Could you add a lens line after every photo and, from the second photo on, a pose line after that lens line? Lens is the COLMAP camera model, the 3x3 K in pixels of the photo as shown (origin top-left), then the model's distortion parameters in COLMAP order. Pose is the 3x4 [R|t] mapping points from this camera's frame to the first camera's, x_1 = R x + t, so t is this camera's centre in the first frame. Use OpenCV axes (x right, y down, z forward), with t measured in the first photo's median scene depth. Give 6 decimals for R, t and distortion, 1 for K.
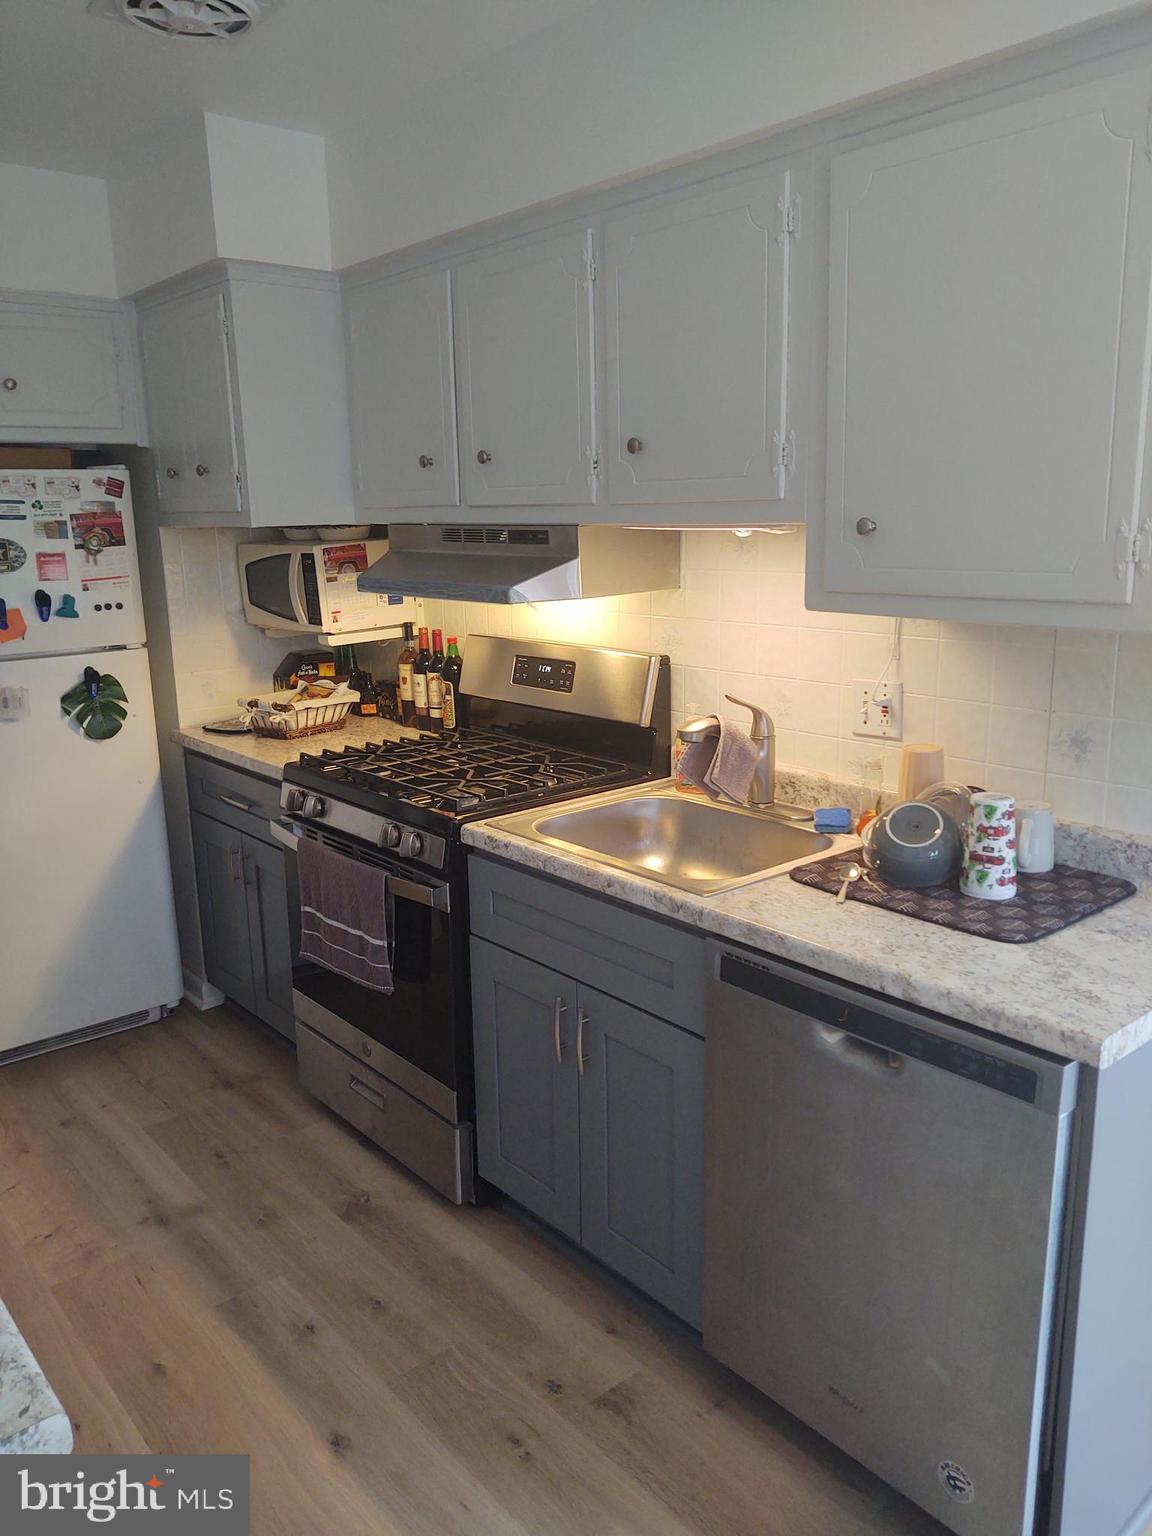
lens RADIAL K [[1172.9, 0, 582.0], [0, 1172.9, 765.4], [0, 0, 1]] dist [-0.000834, 0.001574]
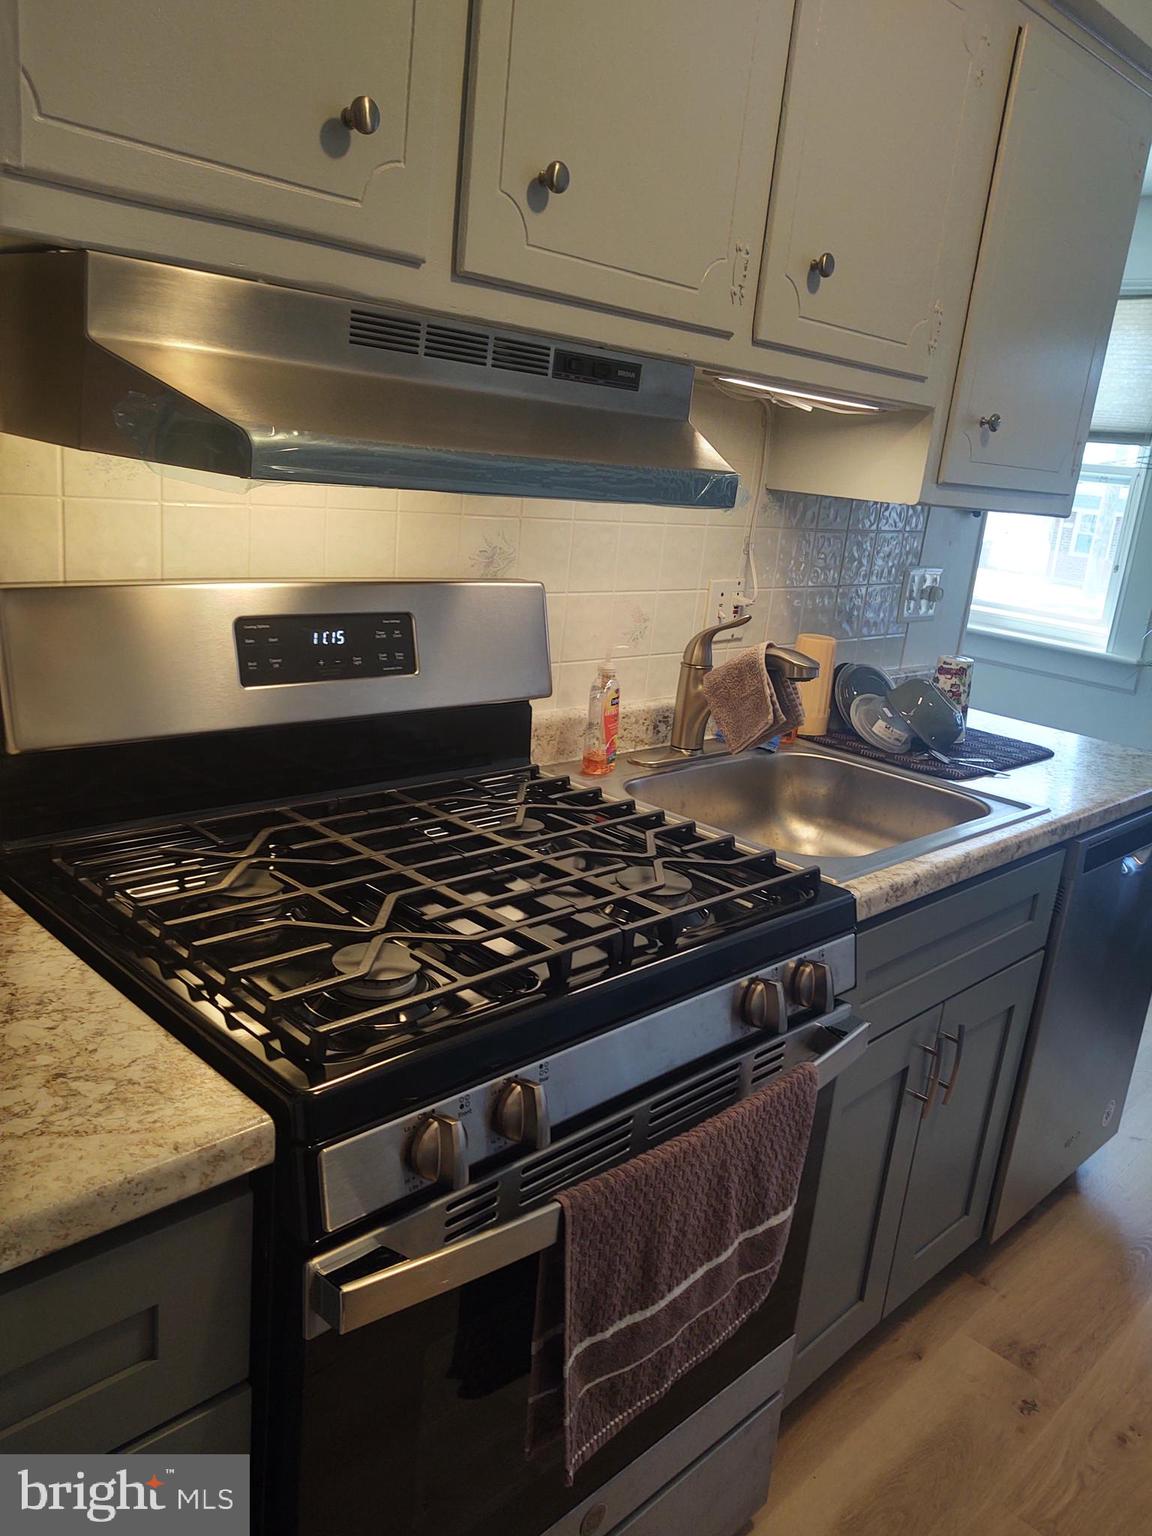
lens RADIAL K [[1172.9, 0, 581.7], [0, 1172.9, 777.7], [0, 0, 1]] dist [-0.000834, 0.001574]
pose [[-0.086805, -0.254189, 0.963251, -0.602662], [0.123997, 0.956625, 0.263615, -0.165120], [-0.988478, 0.142324, -0.051521, 1.088861]]
